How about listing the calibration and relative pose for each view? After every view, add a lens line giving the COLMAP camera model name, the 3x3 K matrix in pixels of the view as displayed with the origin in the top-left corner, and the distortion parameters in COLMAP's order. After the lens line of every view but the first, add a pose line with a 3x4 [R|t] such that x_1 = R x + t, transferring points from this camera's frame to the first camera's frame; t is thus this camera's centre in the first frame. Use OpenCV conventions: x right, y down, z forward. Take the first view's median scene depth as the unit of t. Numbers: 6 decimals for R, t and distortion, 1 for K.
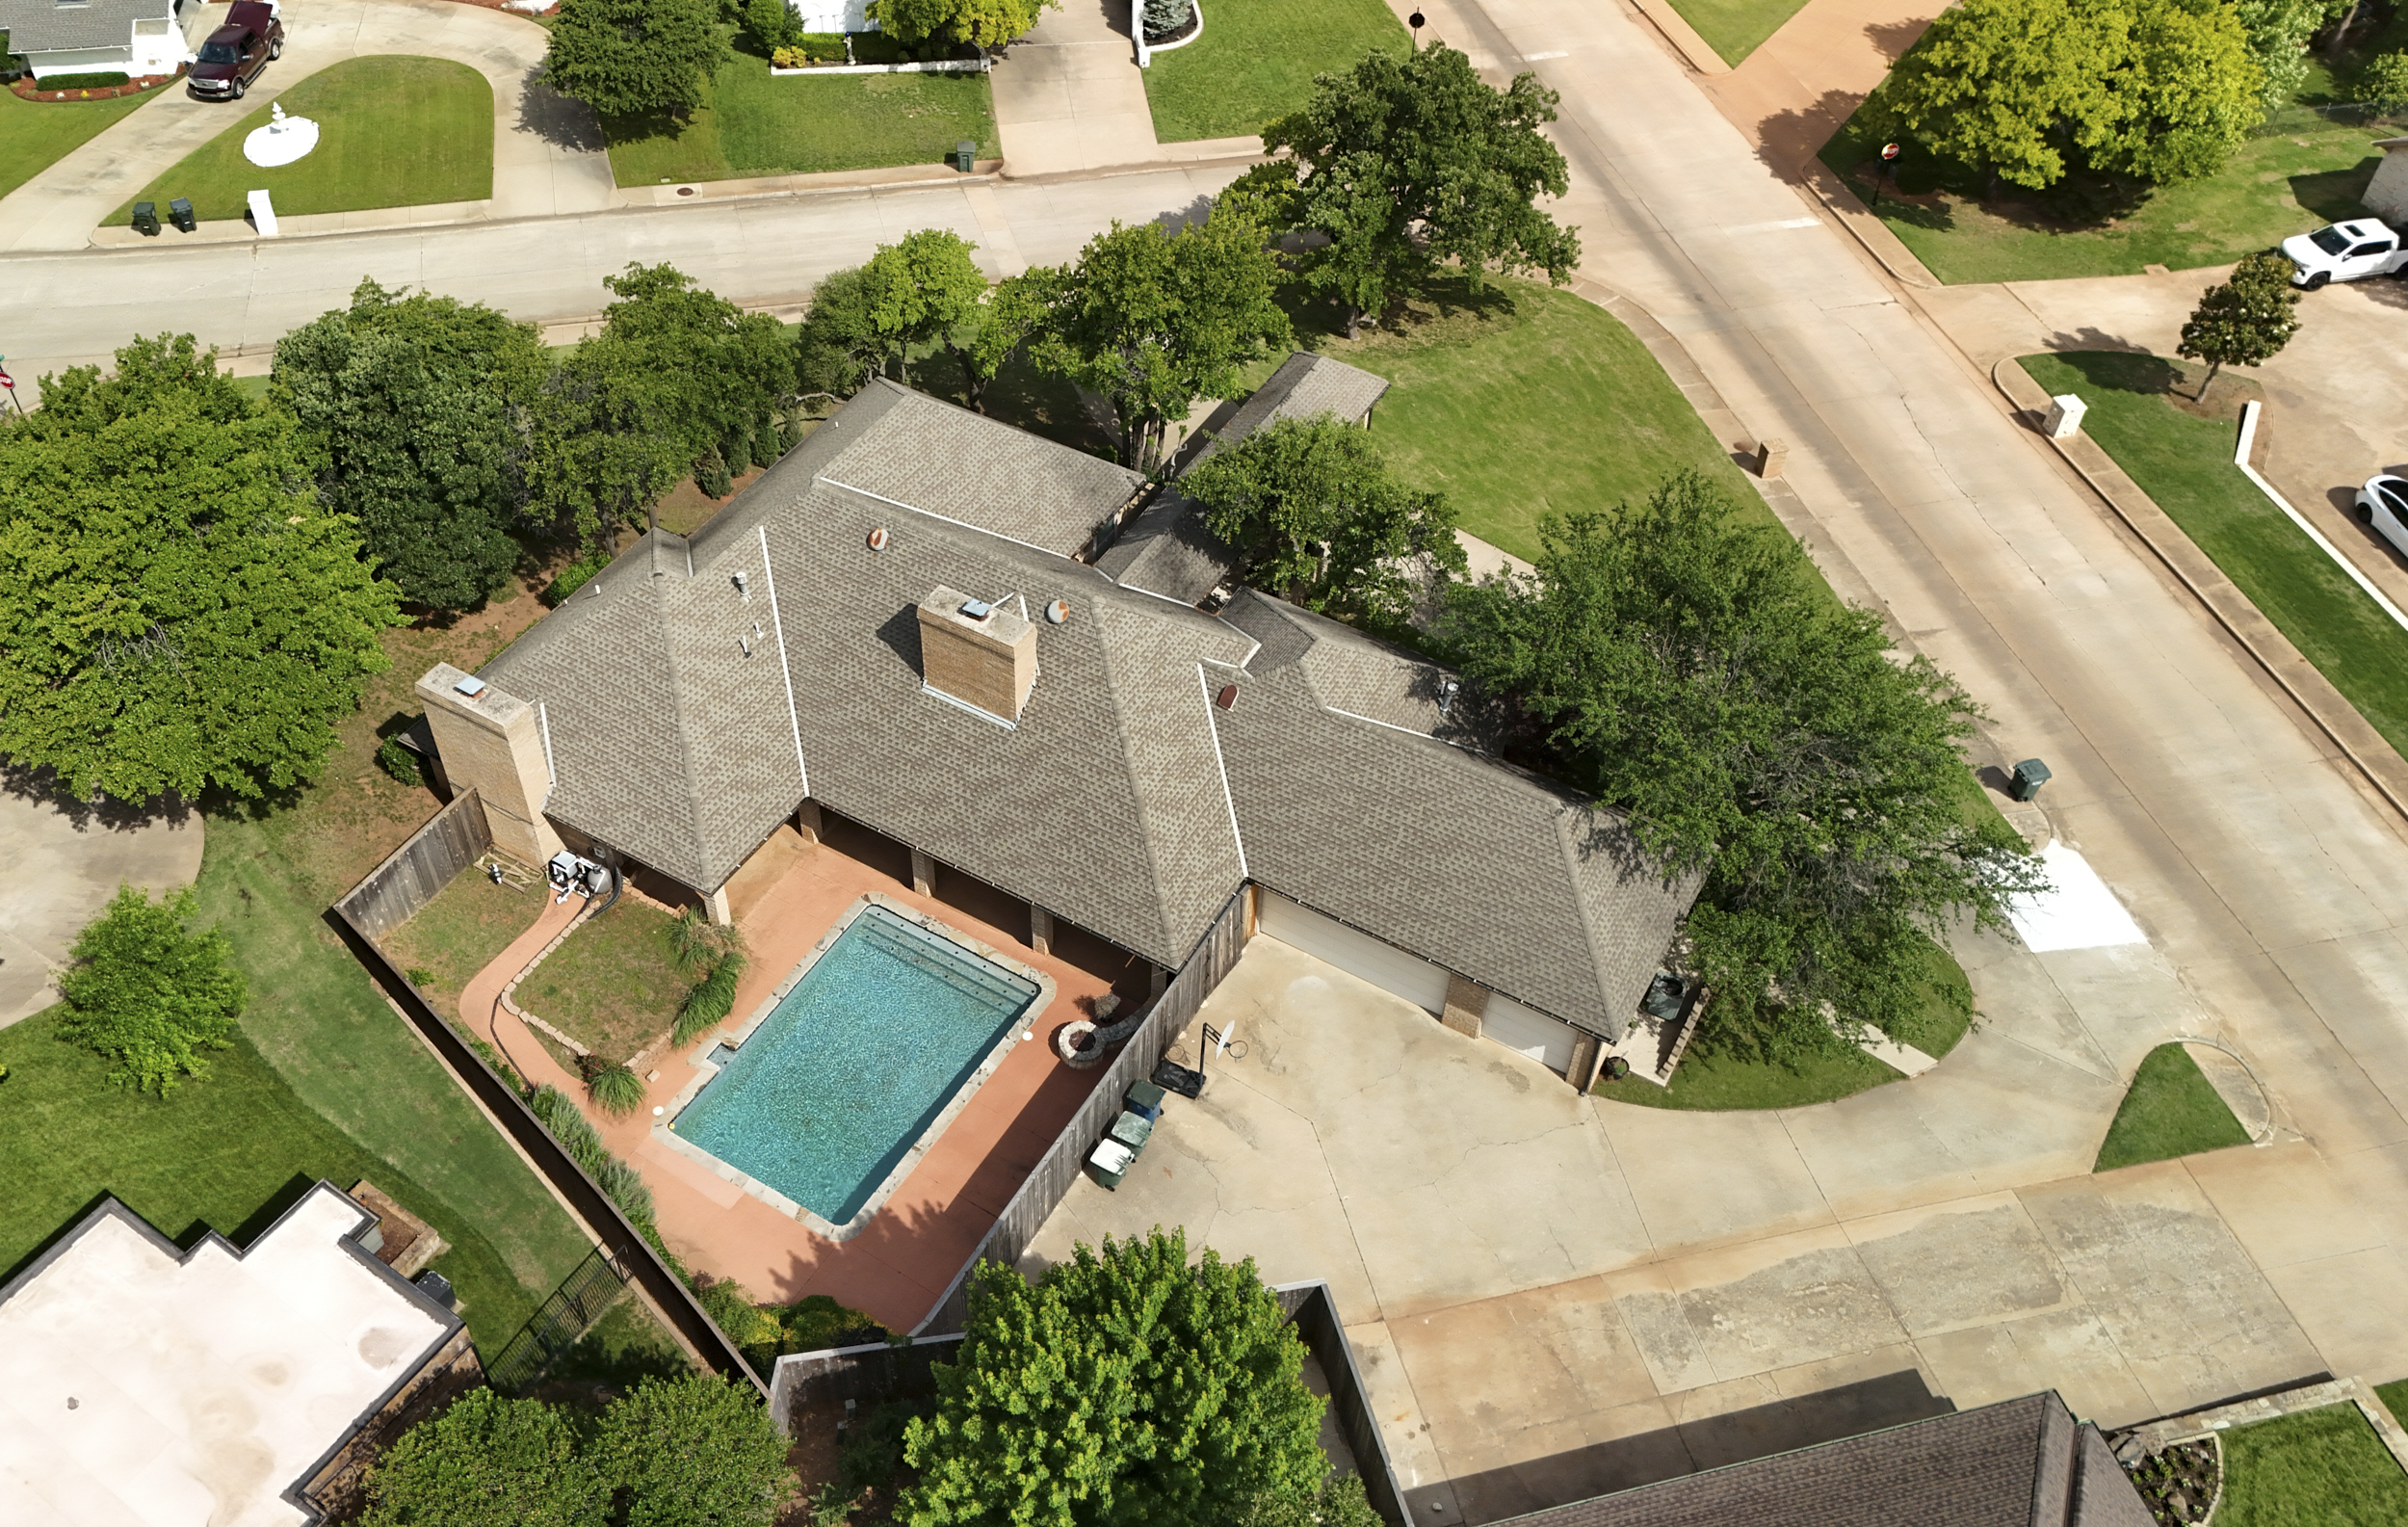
lens RADIAL K [[2020.2, 0, 1075.0], [0, 2020.2, 749.0], [0, 0, 1]] dist [0.076322, -0.052490]
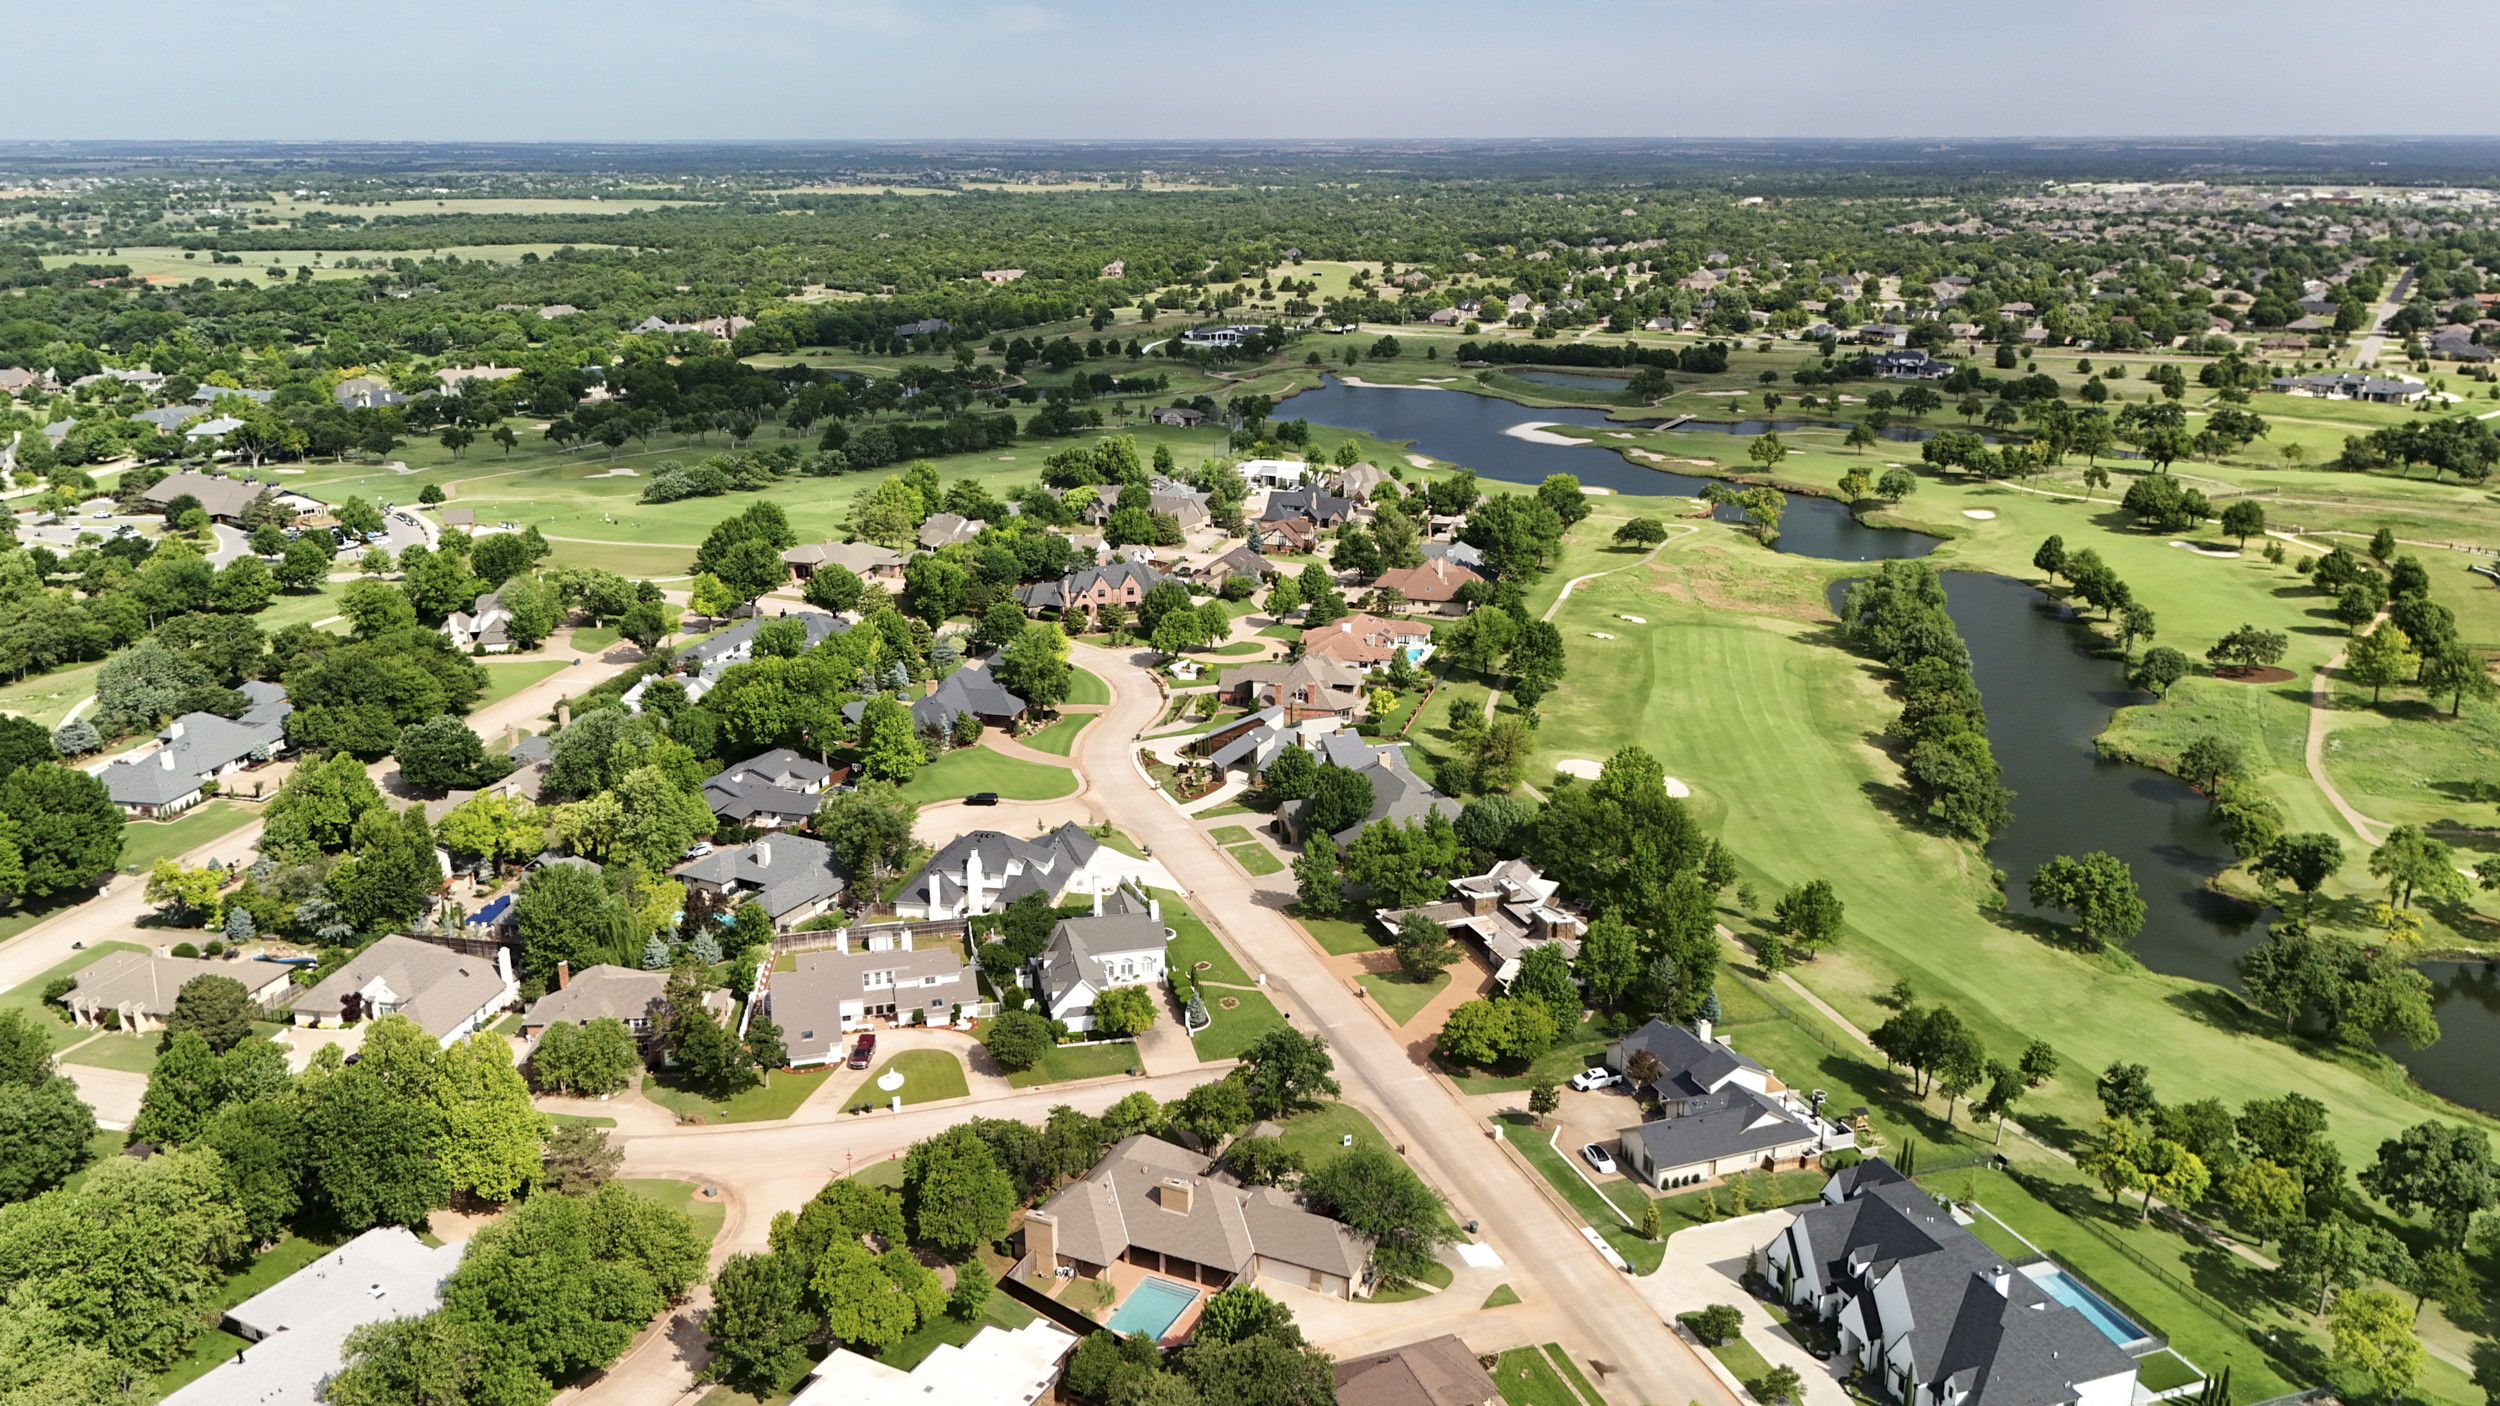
lens RADIAL K [[1866.0, 0, 1238.5], [0, 1866.0, 702.8], [0, 0, 1]] dist [0.045734, -0.046274]
pose [[0.993033, -0.032889, 0.113154, -0.287672], [0.082279, 0.880935, -0.466030, 0.749544], [-0.084354, 0.472094, 0.877503, -2.392393]]
